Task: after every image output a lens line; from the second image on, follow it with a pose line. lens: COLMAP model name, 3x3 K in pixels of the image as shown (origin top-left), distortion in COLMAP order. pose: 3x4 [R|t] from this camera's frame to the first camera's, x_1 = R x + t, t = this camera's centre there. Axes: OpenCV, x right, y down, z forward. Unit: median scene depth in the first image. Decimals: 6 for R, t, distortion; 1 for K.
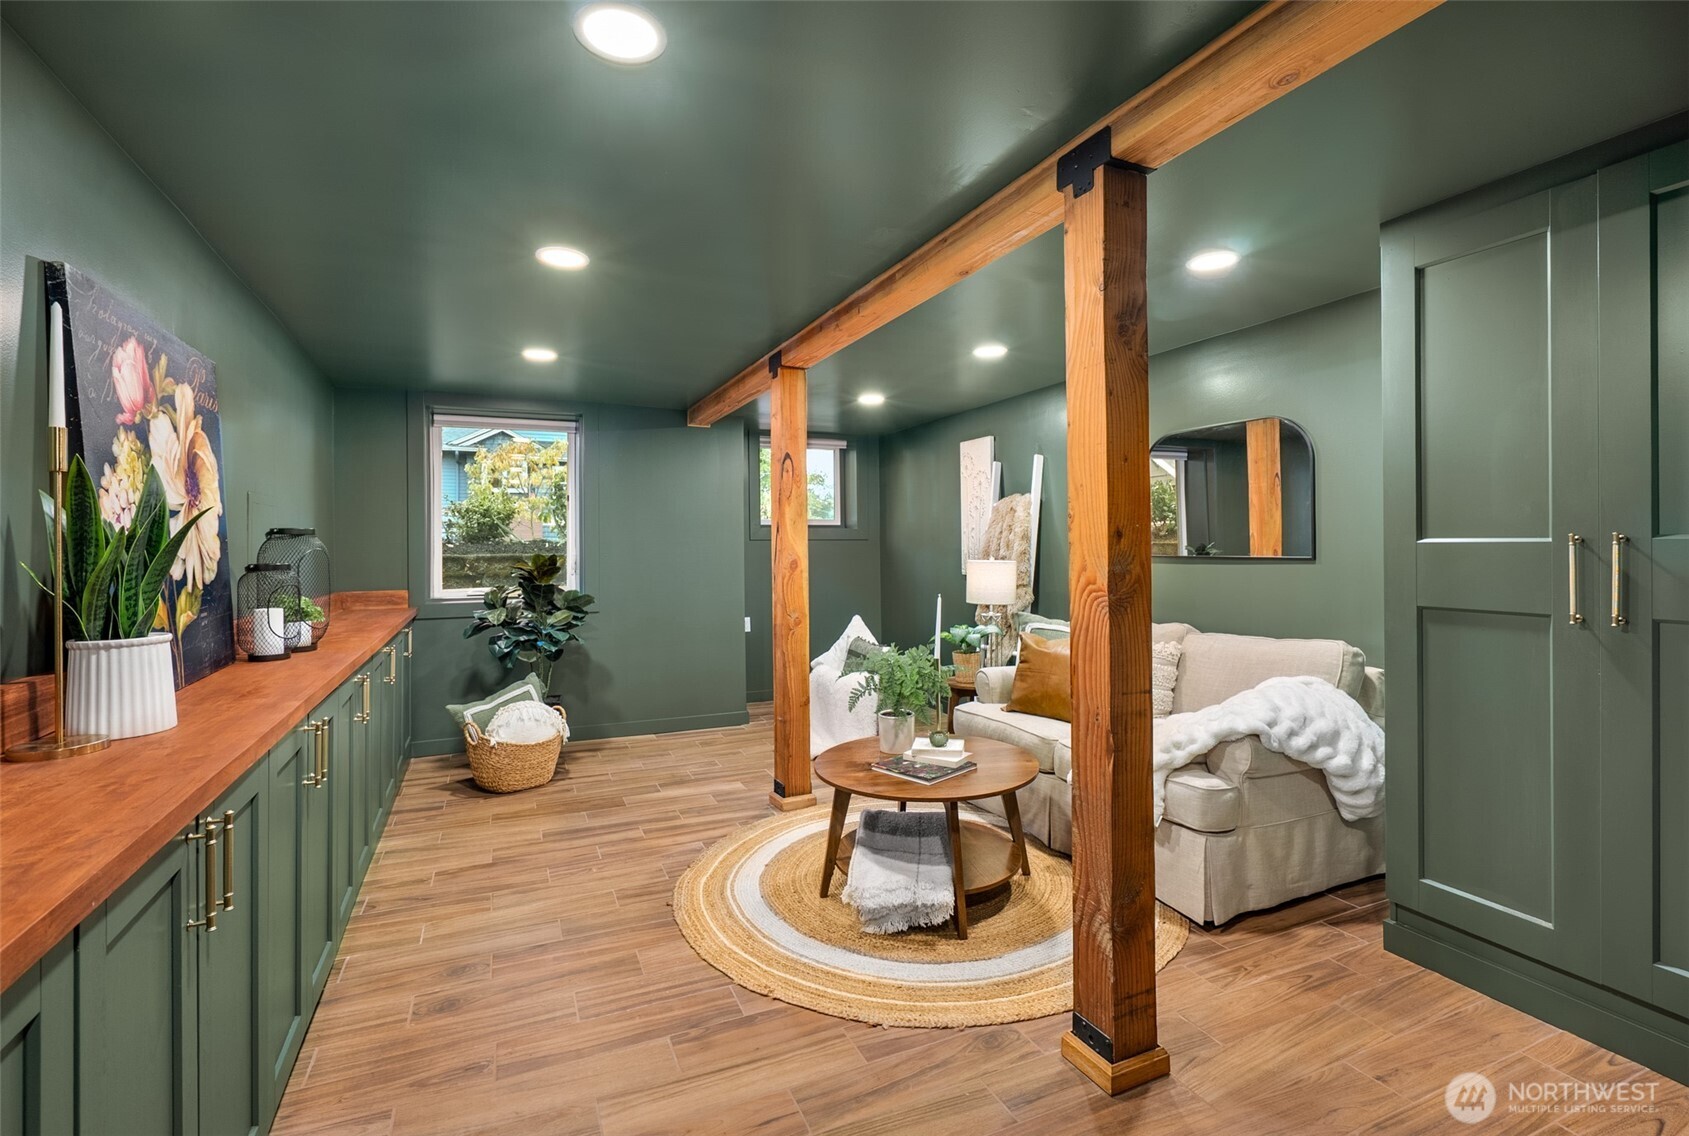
lens RADIAL K [[789.4, 0, 844.5], [0, 789.4, 556.8], [0, 0, 1]] dist [-0.000487, -0.000014]
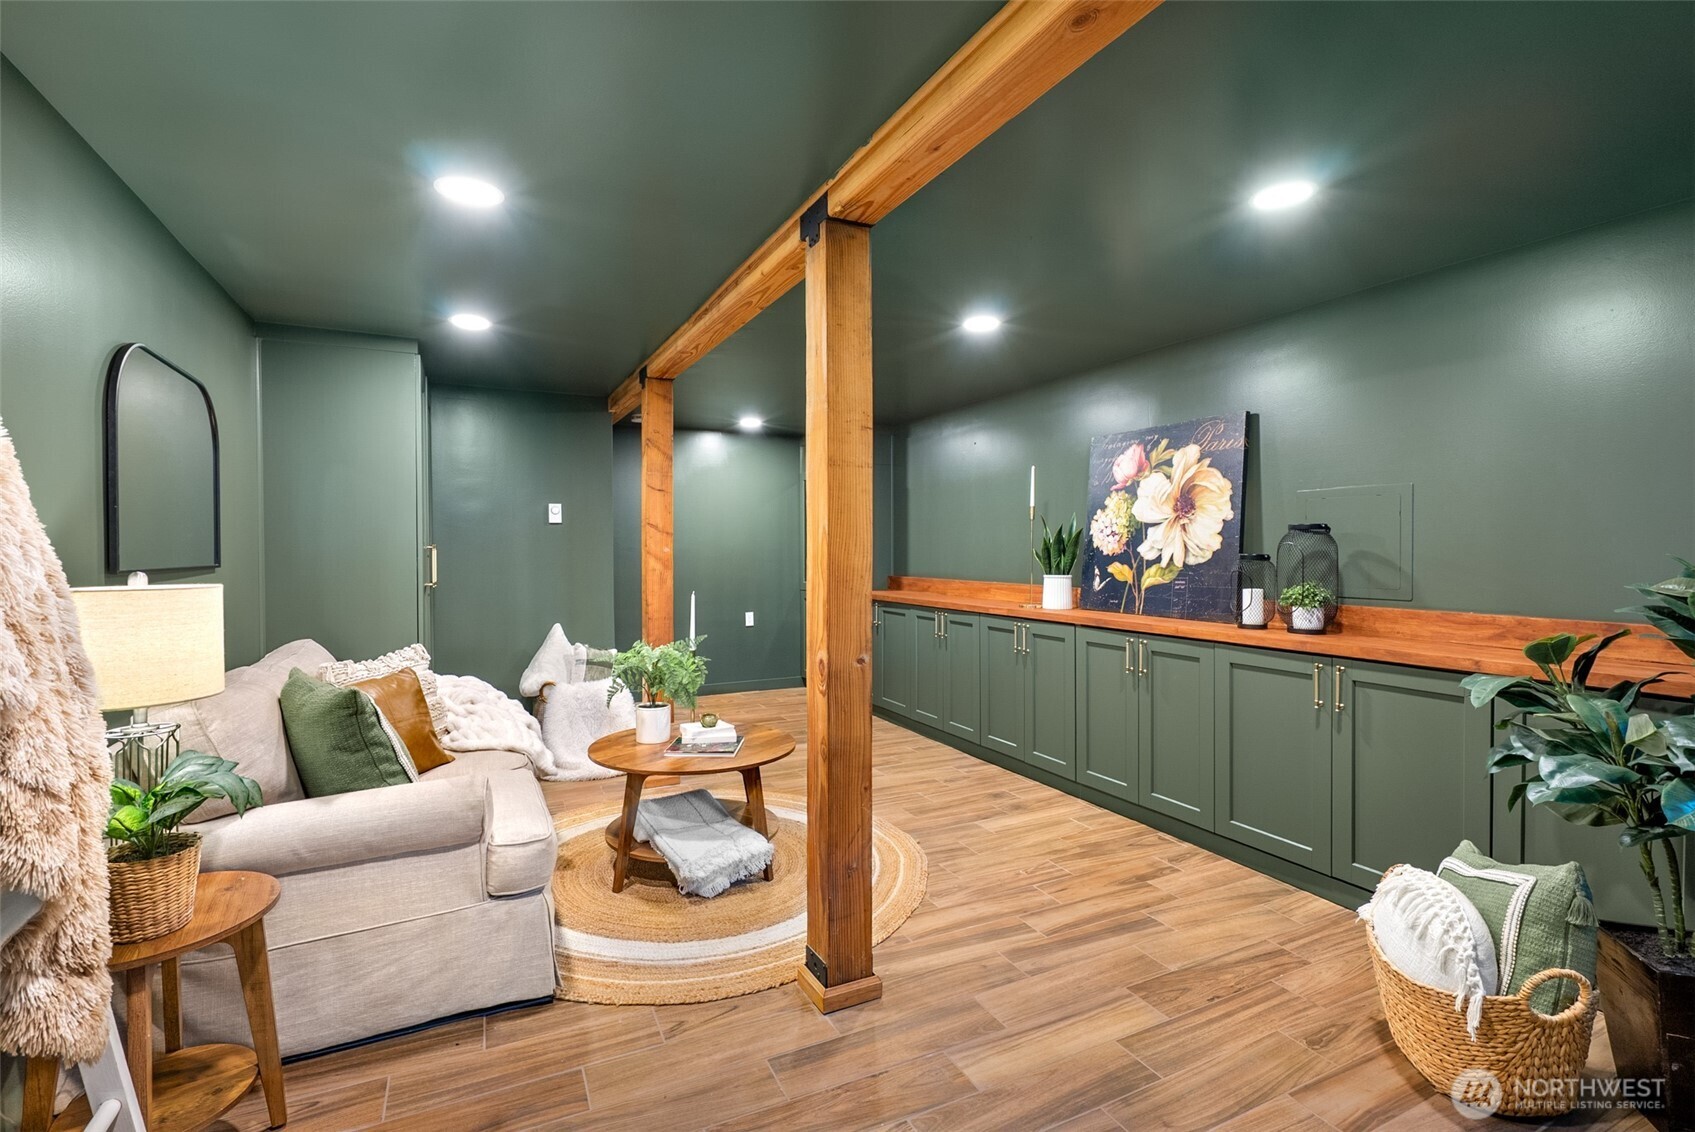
lens RADIAL K [[792.2, 0, 846.6], [0, 792.2, 558.9], [0, 0, 1]] dist [-0.000487, -0.000014]
pose [[-0.999267, 0.024827, -0.029155, -0.079095], [0.024306, 0.999541, 0.018089, -0.021215], [0.029590, 0.017367, -0.999411, 2.028098]]
